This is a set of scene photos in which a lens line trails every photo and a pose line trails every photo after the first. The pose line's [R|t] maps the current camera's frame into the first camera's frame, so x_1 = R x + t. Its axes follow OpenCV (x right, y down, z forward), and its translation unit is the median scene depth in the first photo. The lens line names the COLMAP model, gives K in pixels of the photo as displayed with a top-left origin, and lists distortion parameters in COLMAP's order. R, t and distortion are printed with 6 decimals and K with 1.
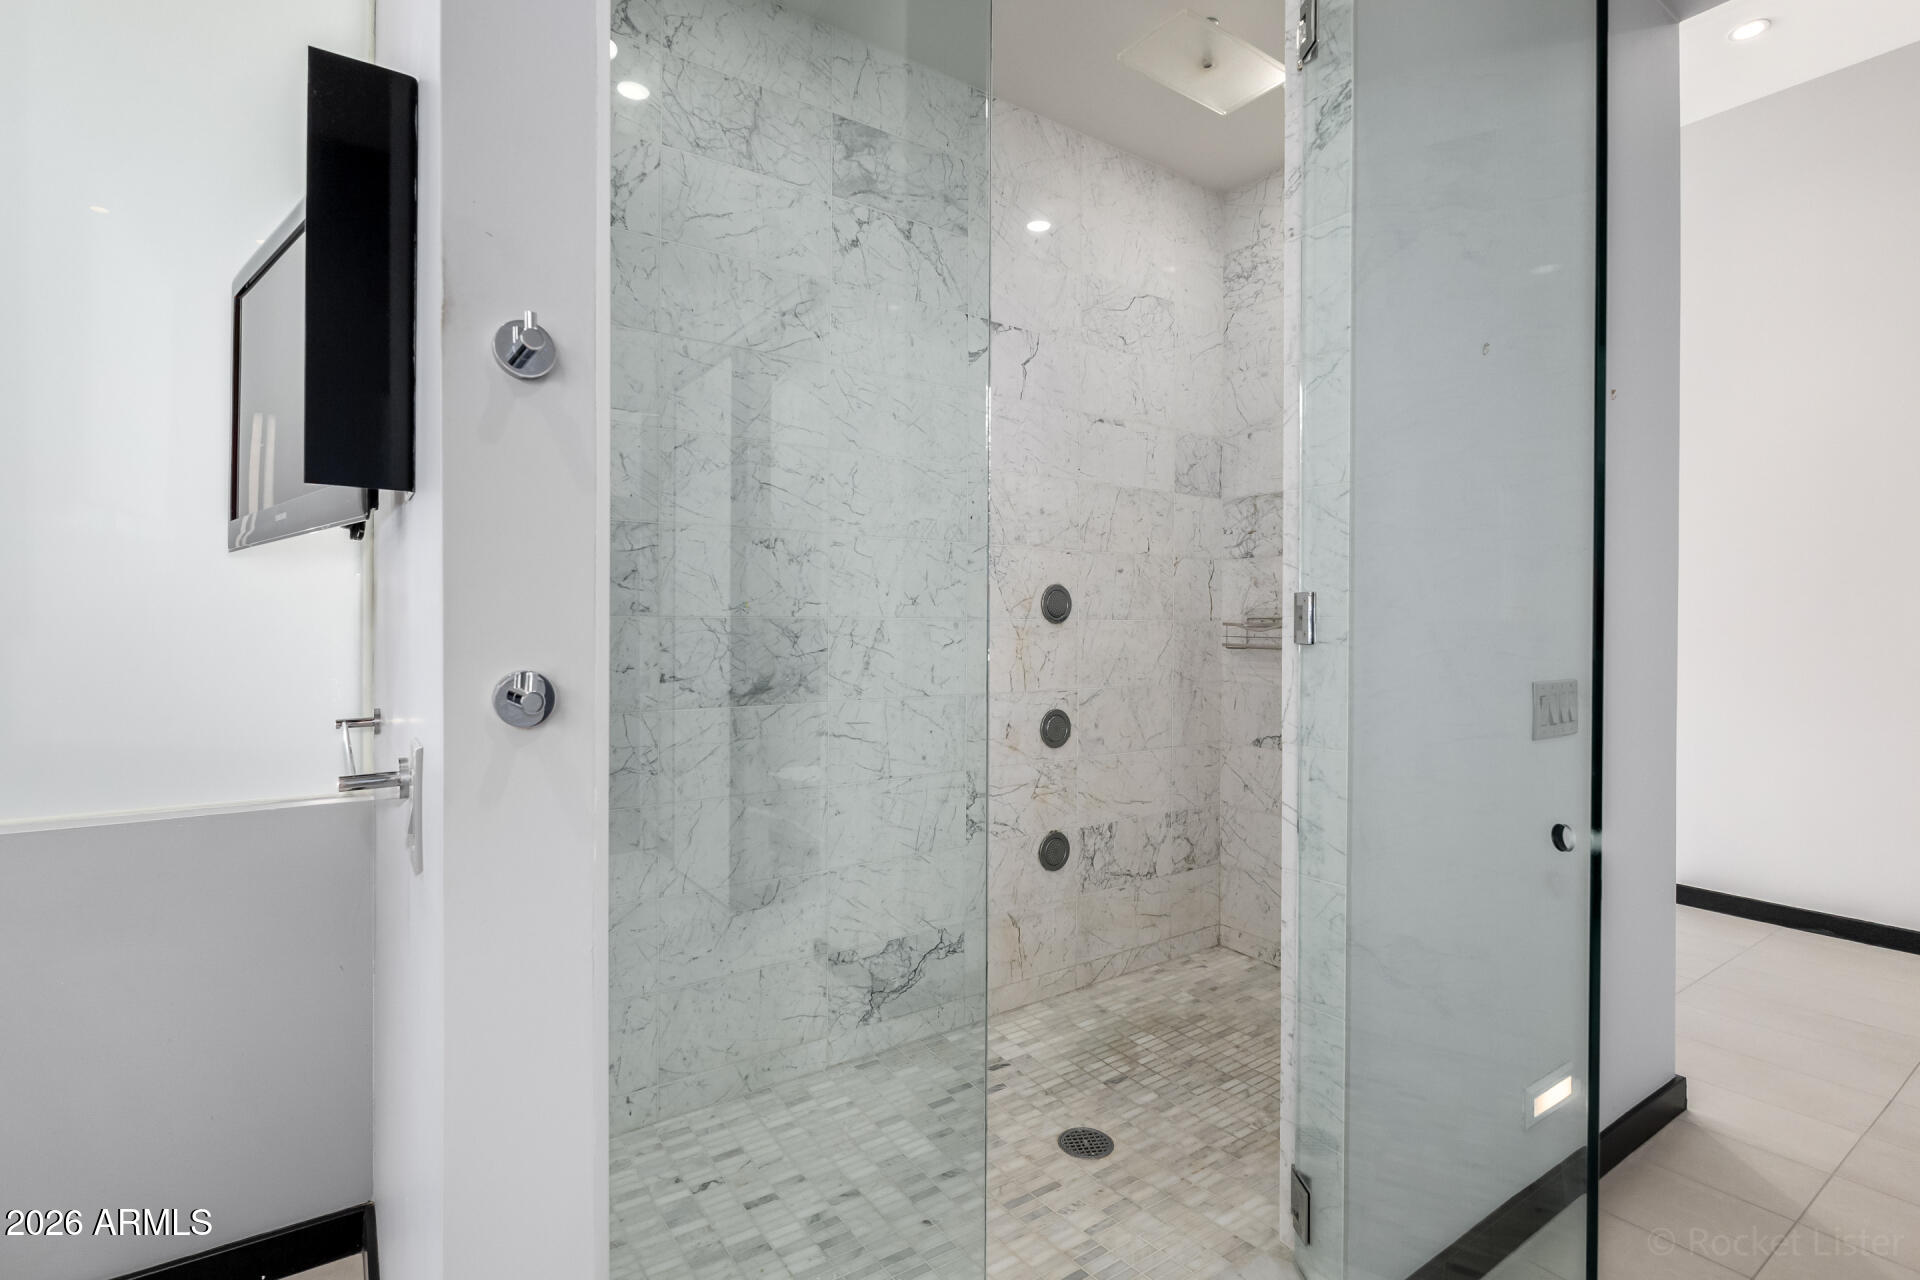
lens RADIAL K [[923.8, 0, 960.3], [0, 923.8, 627.9], [0, 0, 1]] dist [0.006201, -0.004826]
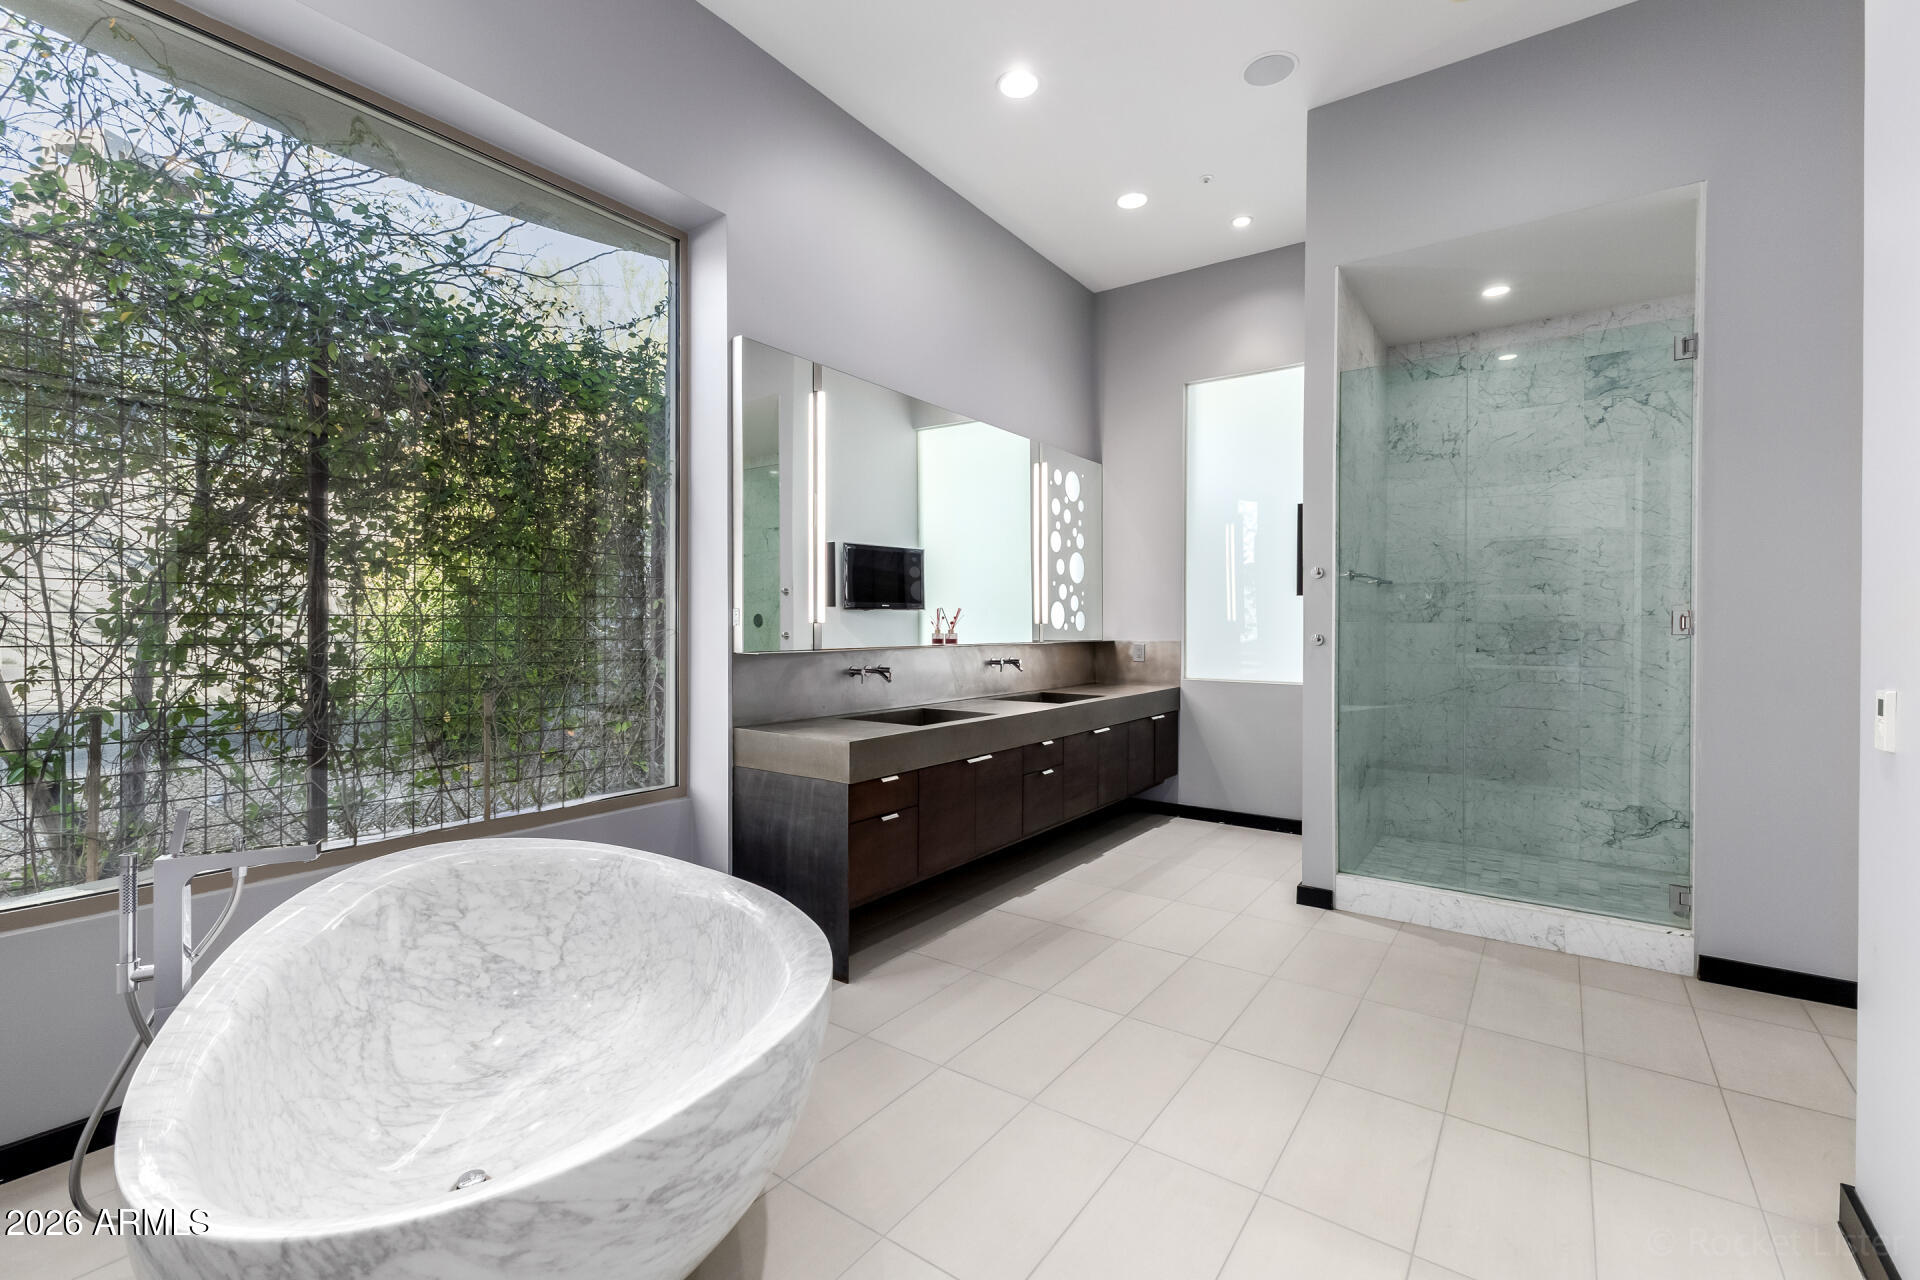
lens RADIAL K [[846.6, 0, 953.2], [0, 846.6, 630.2], [0, 0, 1]] dist [0.000046, 0.000351]
pose [[0.345384, 0.009313, -0.938415, 1.030917], [-0.002640, 0.999956, 0.008952, -0.008176], [0.938458, -0.000614, 0.345394, -0.802251]]
